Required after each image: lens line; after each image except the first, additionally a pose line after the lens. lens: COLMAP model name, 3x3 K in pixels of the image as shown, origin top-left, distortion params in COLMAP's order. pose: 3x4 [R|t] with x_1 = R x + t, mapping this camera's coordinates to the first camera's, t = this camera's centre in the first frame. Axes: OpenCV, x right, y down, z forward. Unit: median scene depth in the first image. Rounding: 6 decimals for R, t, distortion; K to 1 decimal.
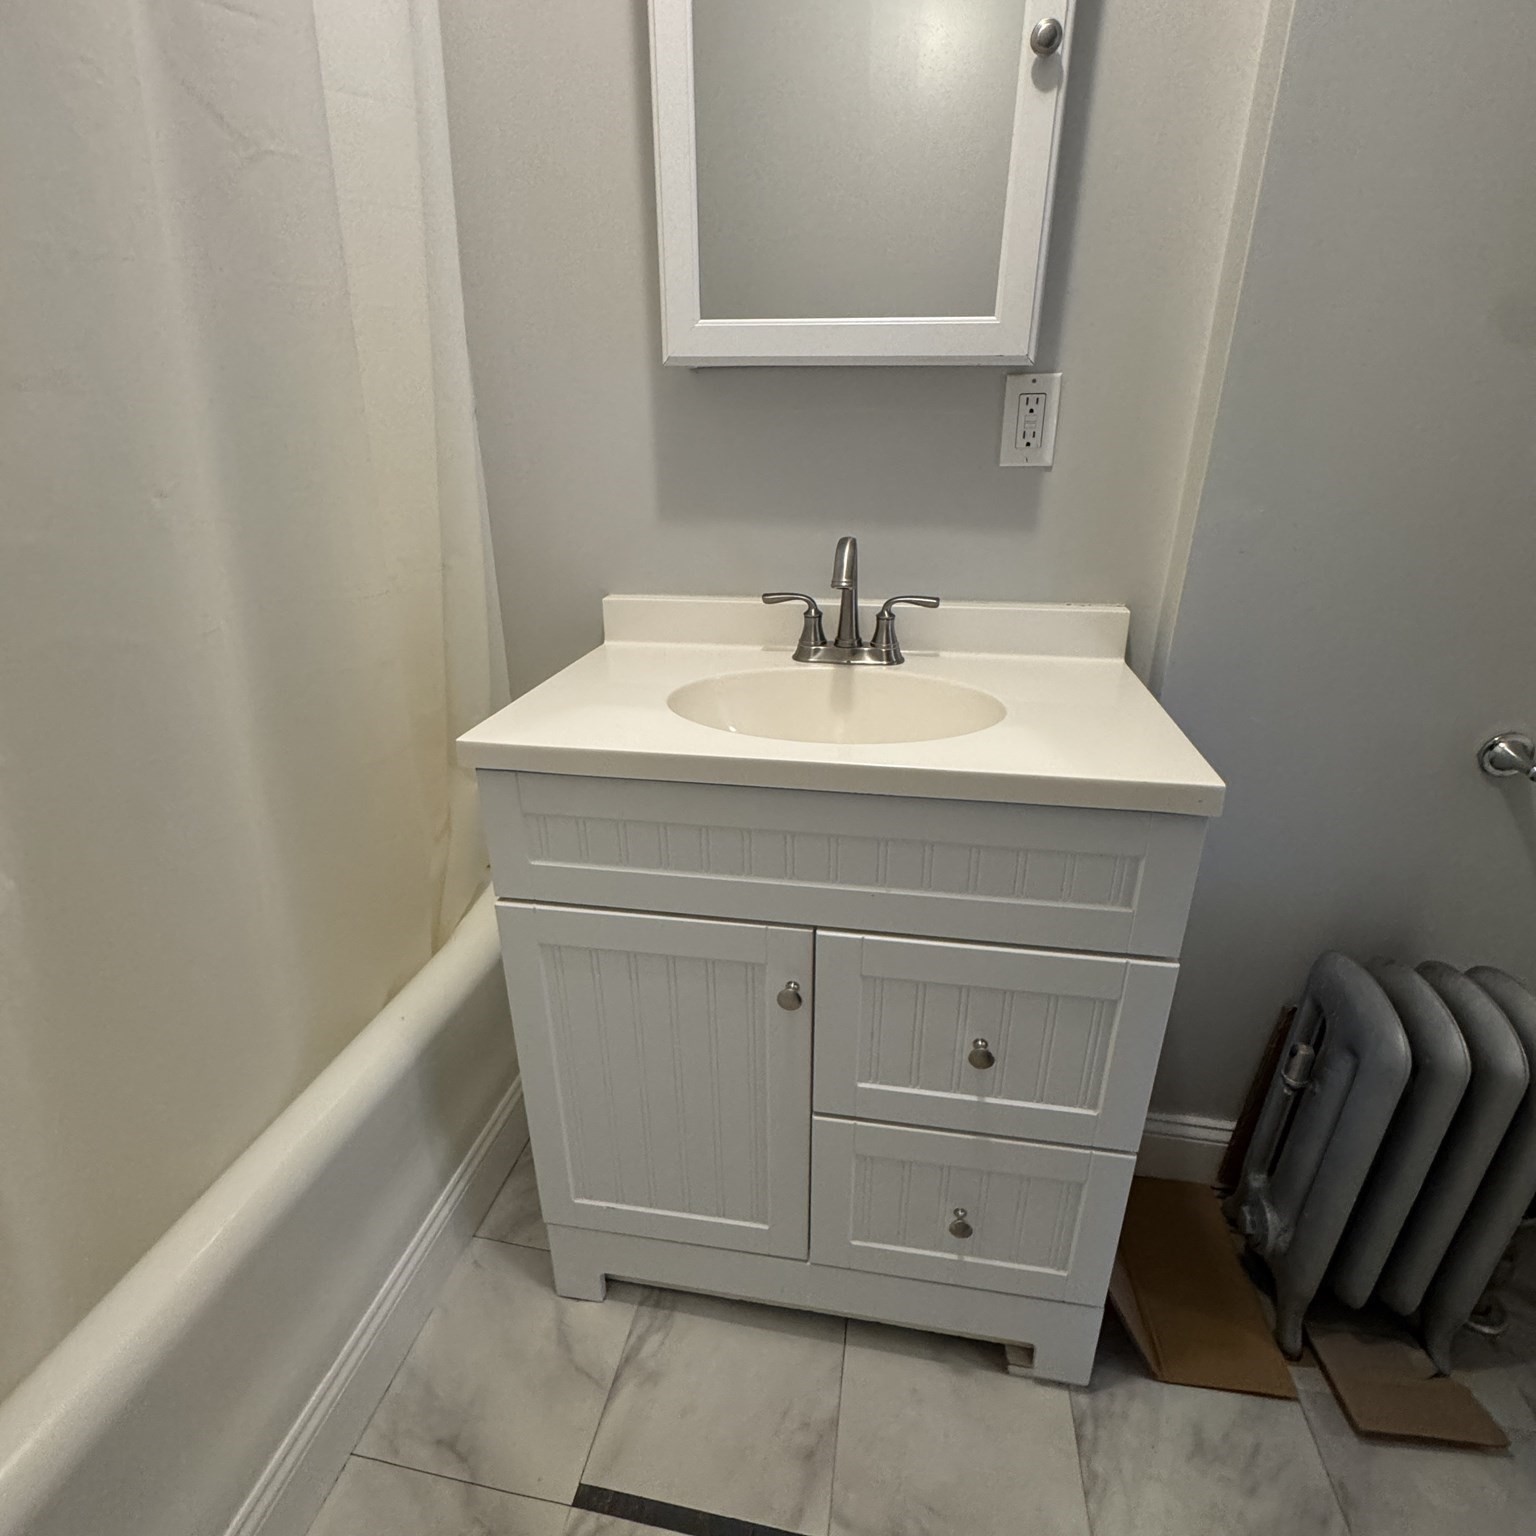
lens RADIAL K [[818.3, 0, 769.0], [0, 818.3, 770.5], [0, 0, 1]] dist [-0.001271, -0.000172]
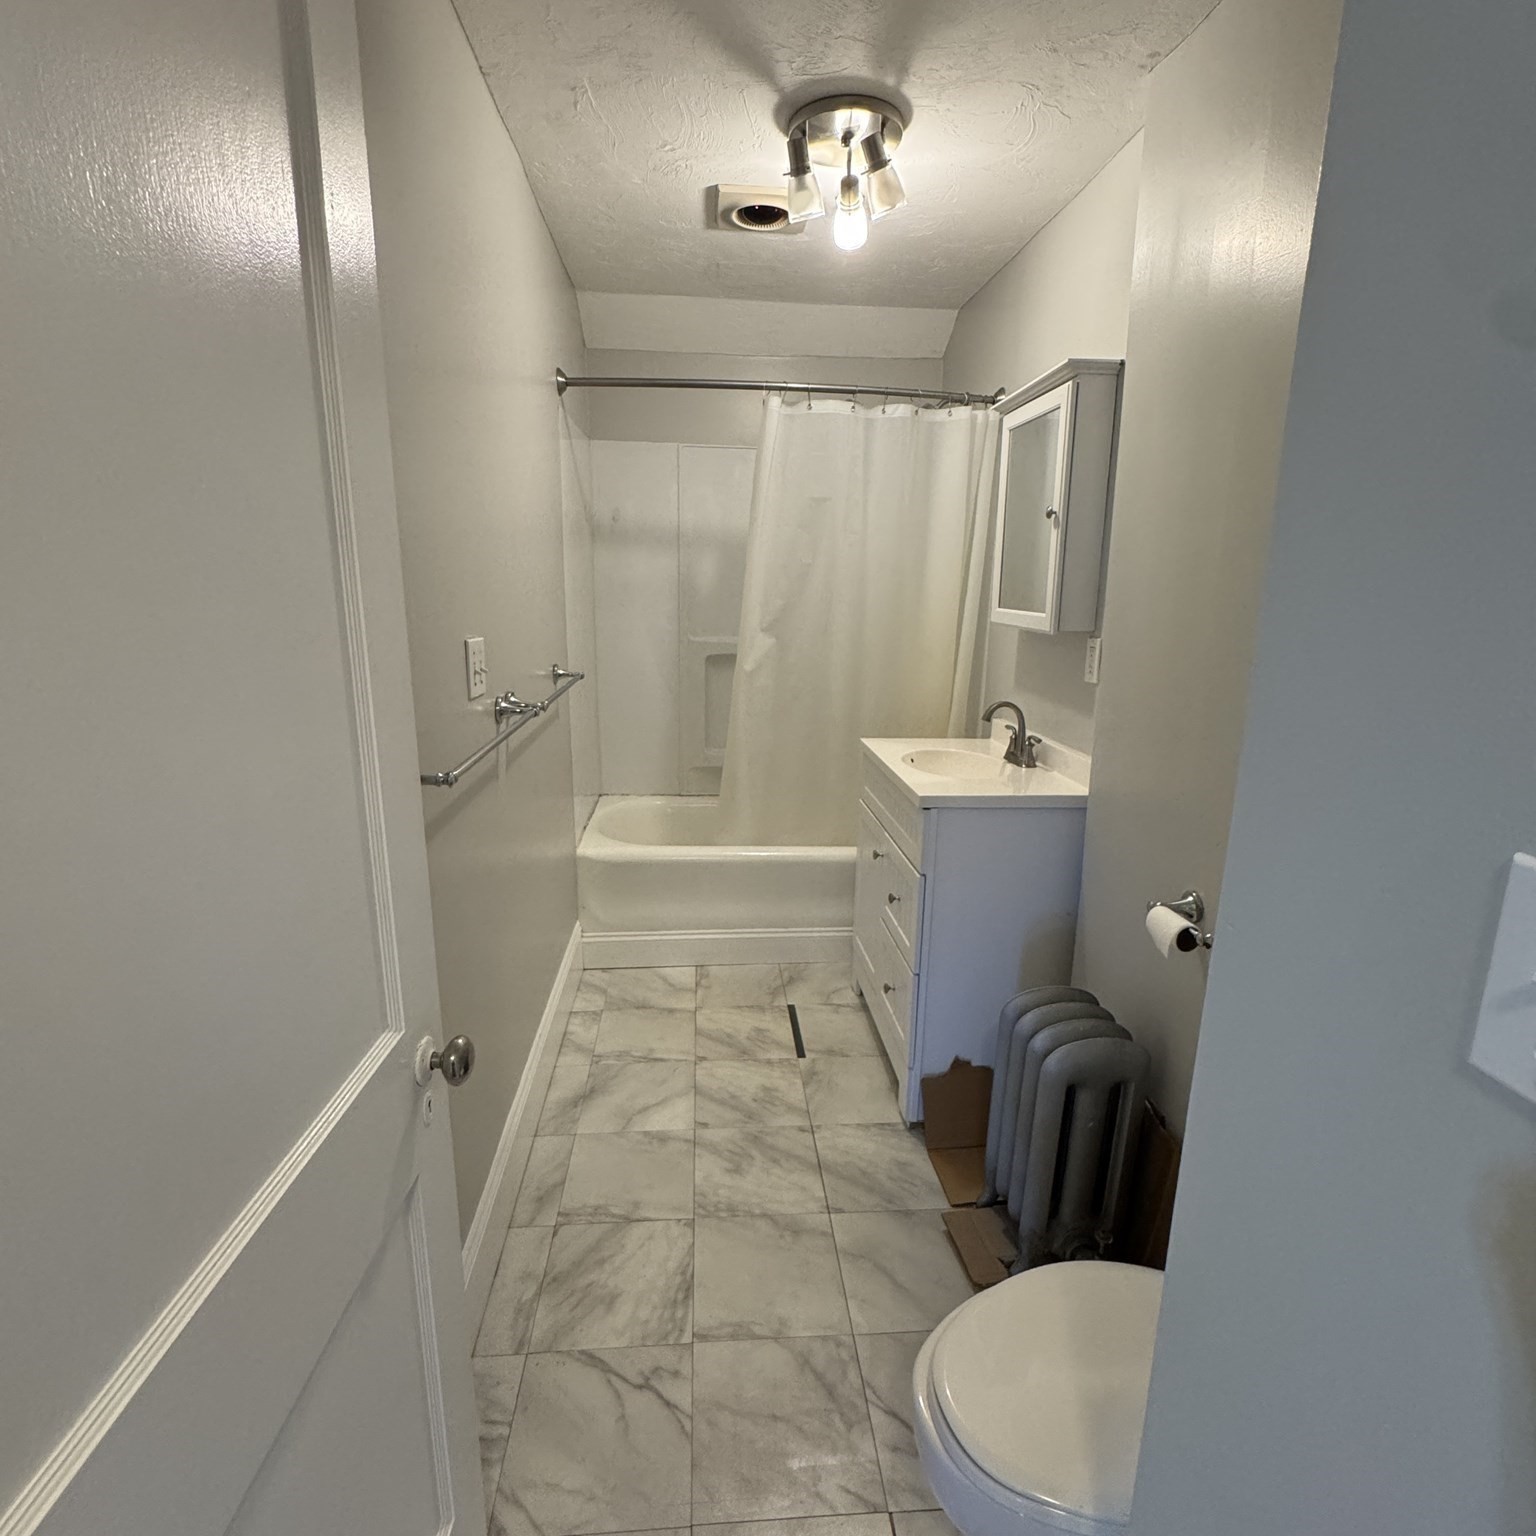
lens RADIAL K [[818.3, 0, 765.5], [0, 818.3, 770.7], [0, 0, 1]] dist [-0.001271, -0.000172]
pose [[0.252402, 0.226000, -0.940860, 1.939708], [-0.406527, 0.907133, 0.108841, -0.081973], [0.878083, 0.355013, 0.320837, -0.211707]]
